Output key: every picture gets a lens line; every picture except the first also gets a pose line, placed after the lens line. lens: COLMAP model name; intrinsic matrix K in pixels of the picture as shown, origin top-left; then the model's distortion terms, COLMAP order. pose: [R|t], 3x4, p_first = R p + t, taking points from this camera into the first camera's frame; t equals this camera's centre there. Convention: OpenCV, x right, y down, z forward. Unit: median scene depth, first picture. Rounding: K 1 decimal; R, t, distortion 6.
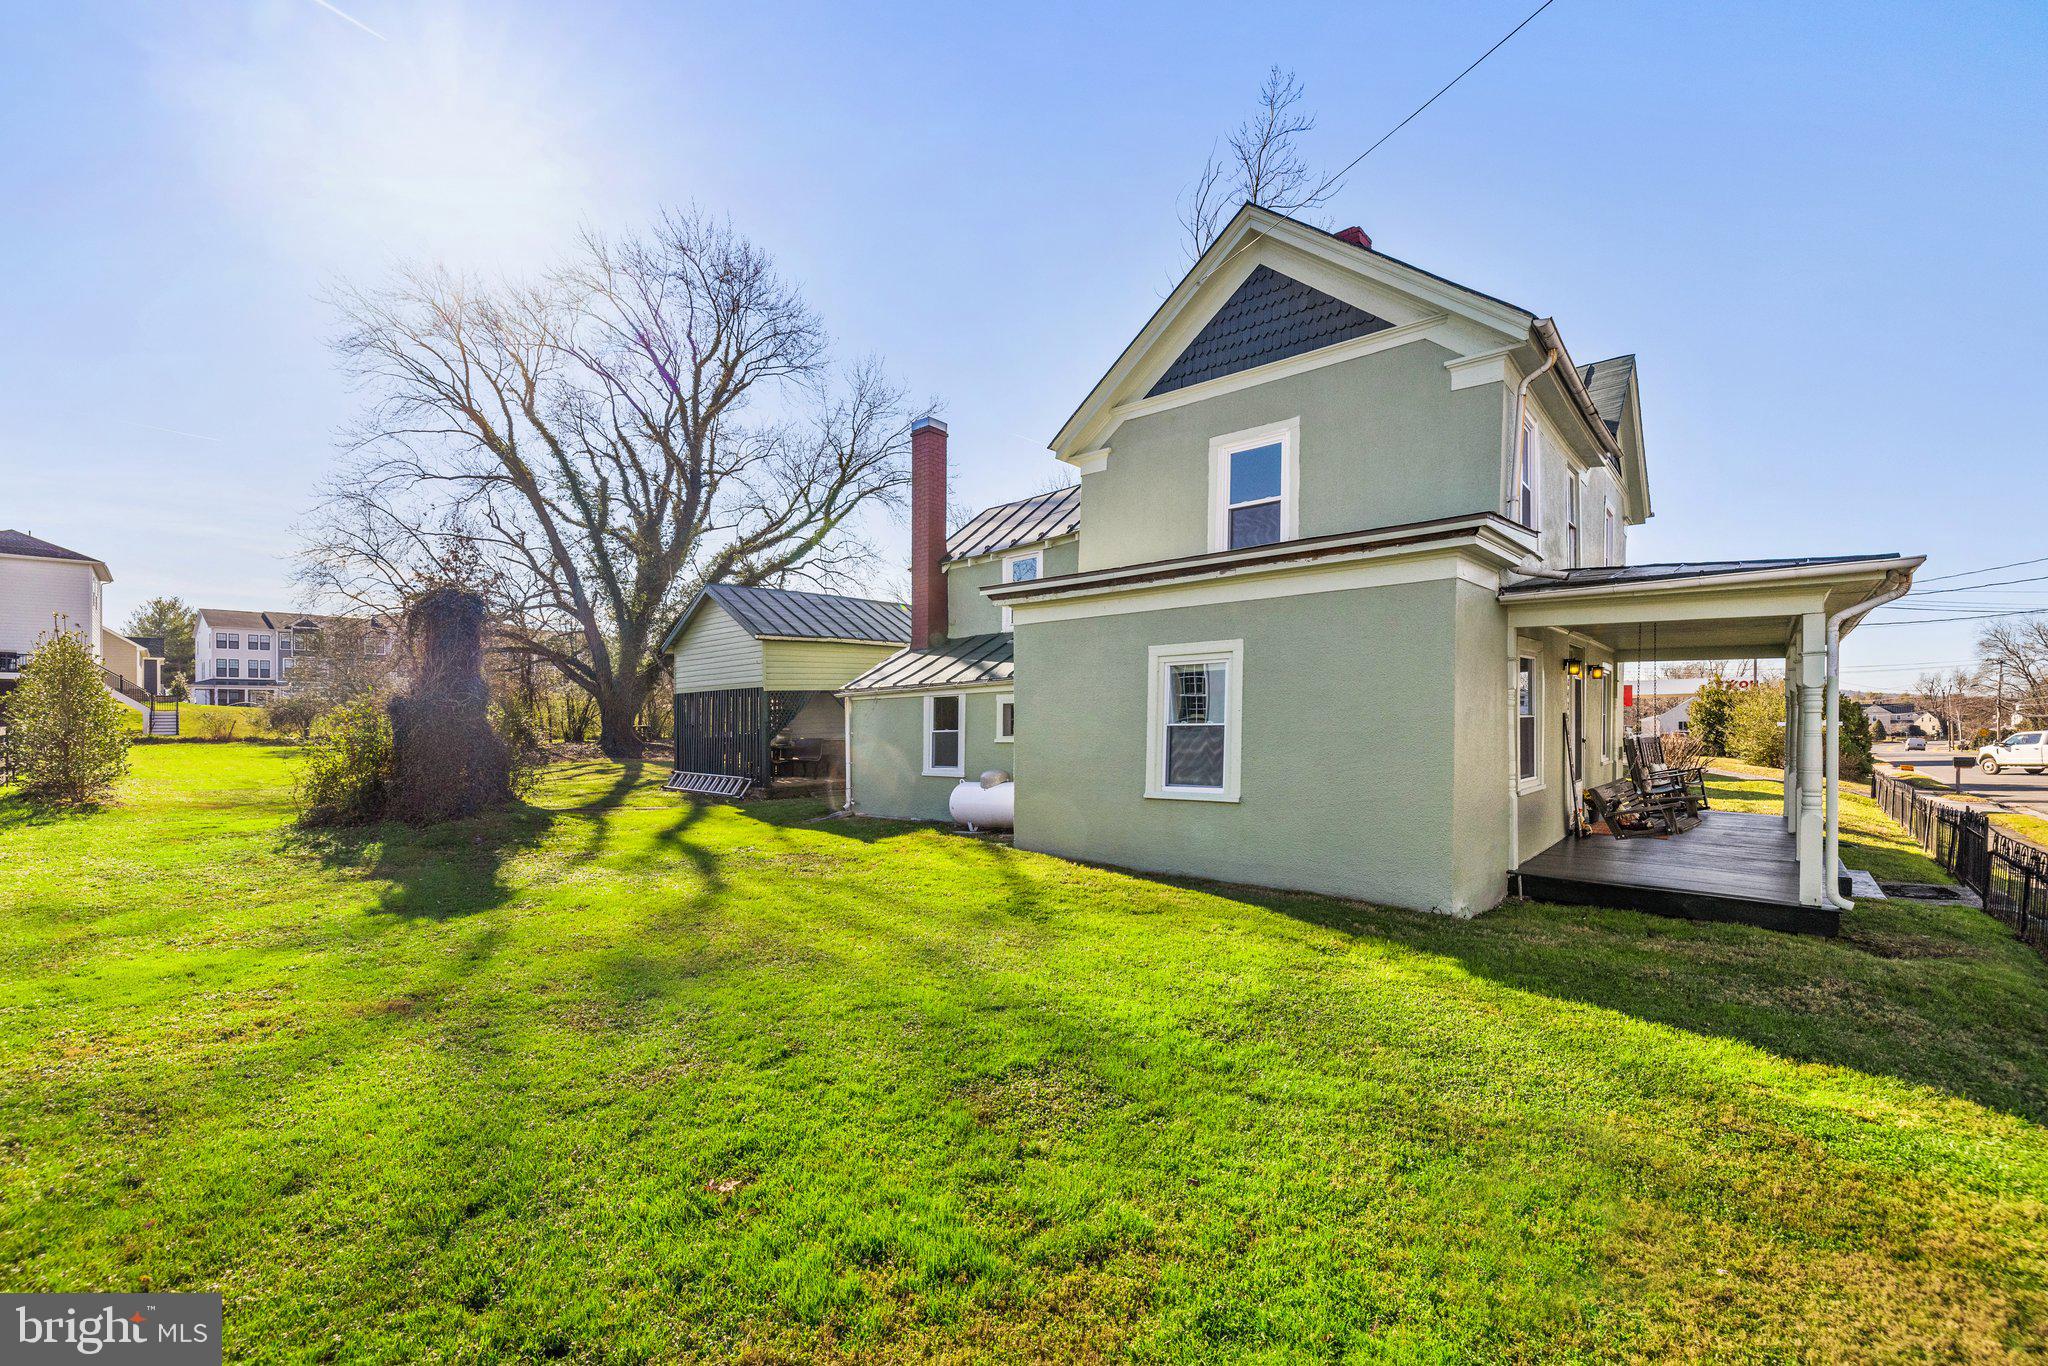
lens RADIAL K [[902.0, 0, 1031.1], [0, 902.0, 715.5], [0, 0, 1]] dist [0.000254, 0.000071]
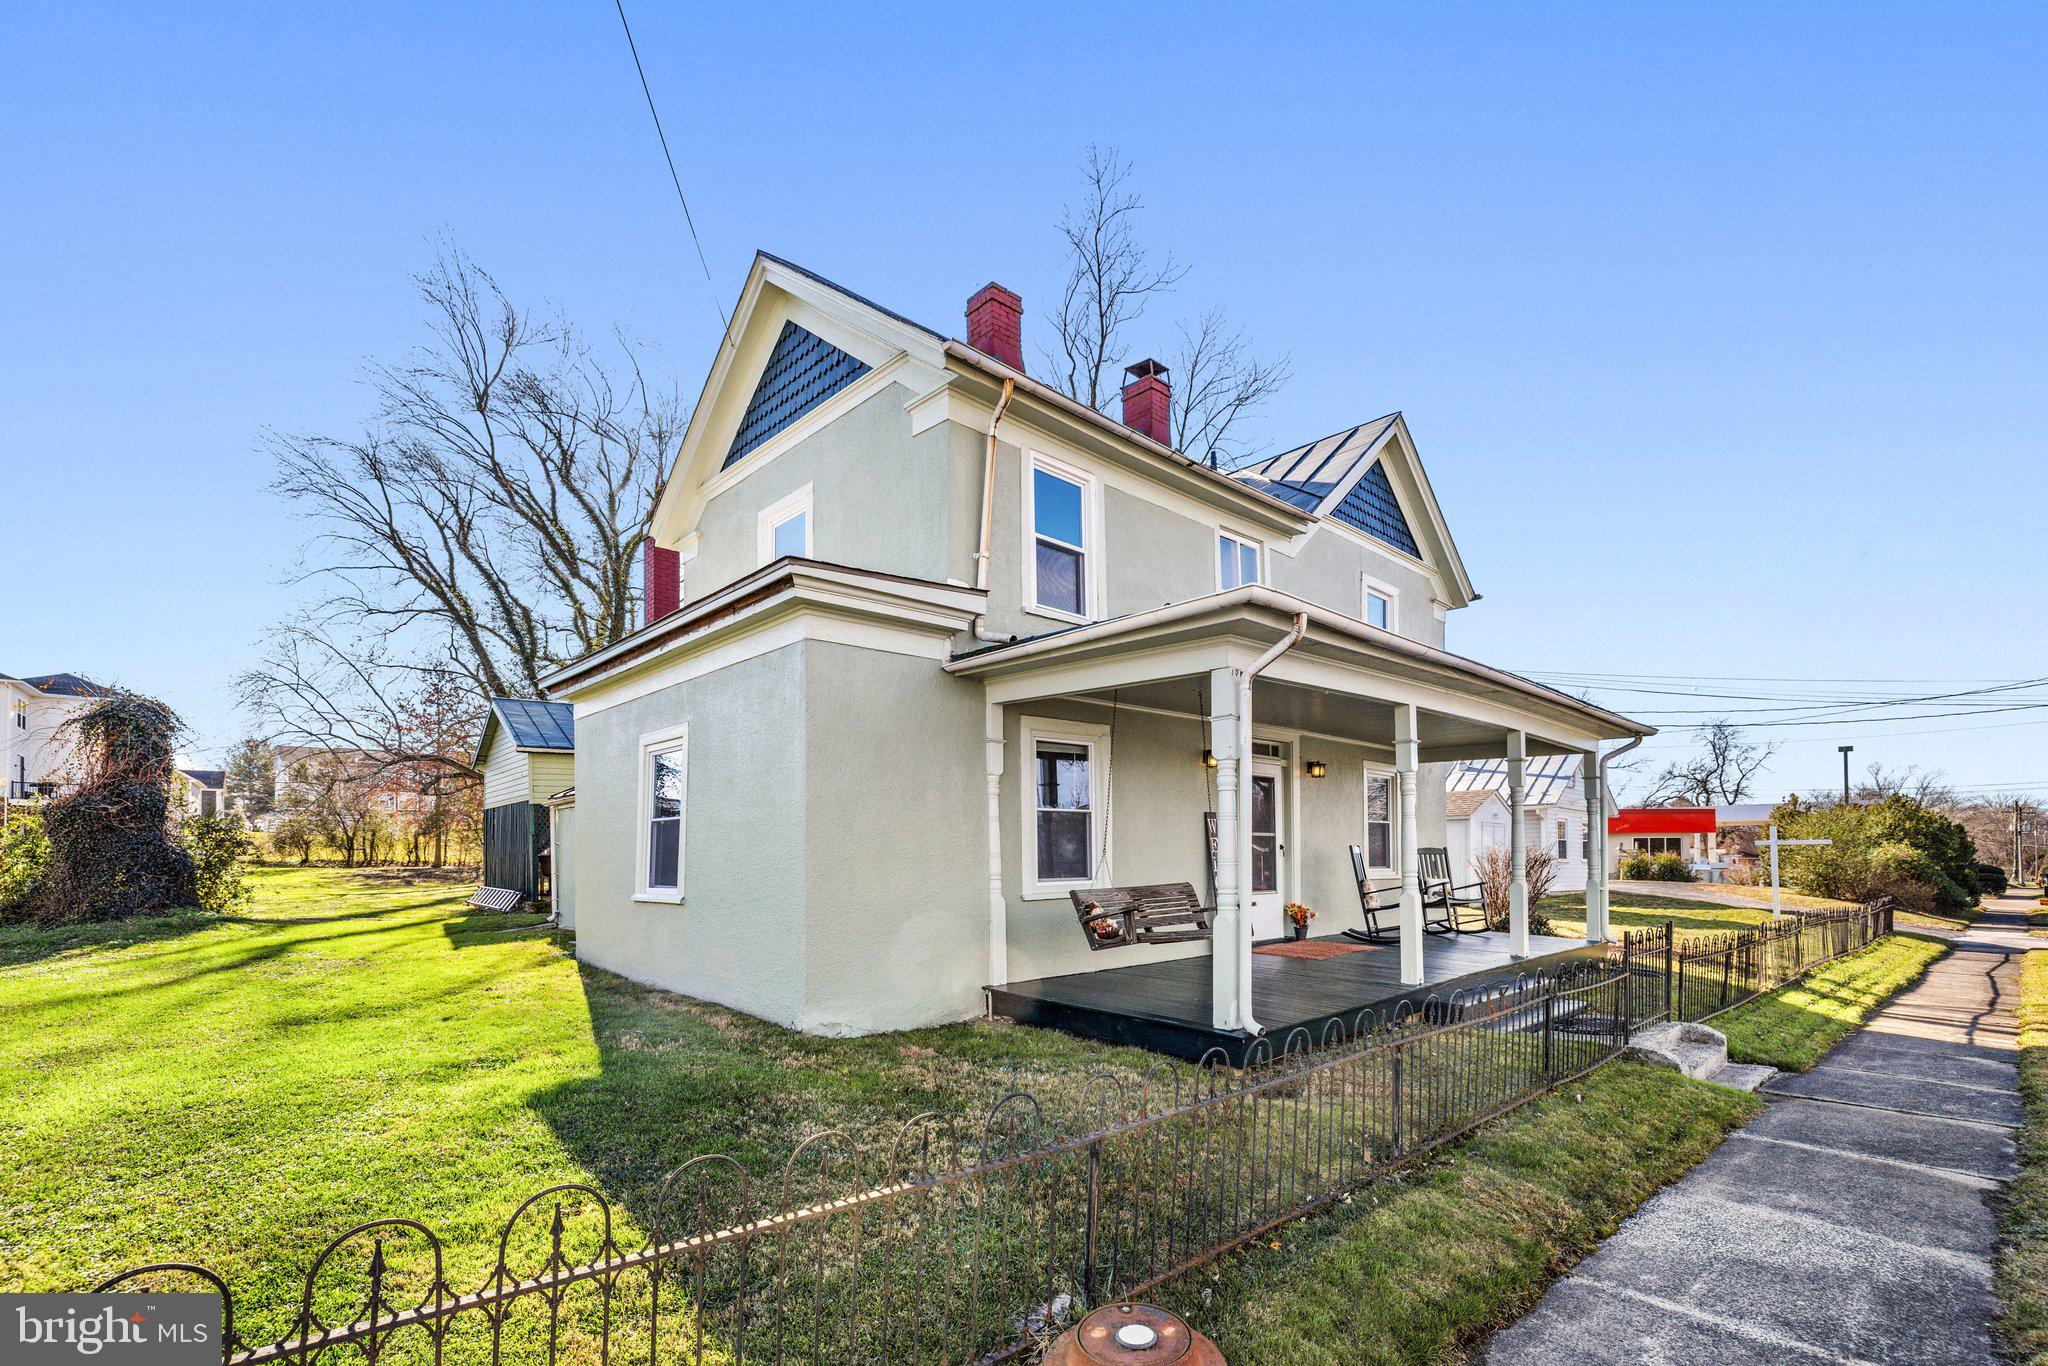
lens RADIAL K [[903.6, 0, 1022.8], [0, 903.6, 828.8], [0, 0, 1]] dist [-0.000420, -0.000098]
pose [[0.992098, -0.003019, -0.125426, 0.159513], [0.000263, 0.999758, -0.021989, 0.009792], [0.125462, 0.021783, 0.991859, 0.034920]]
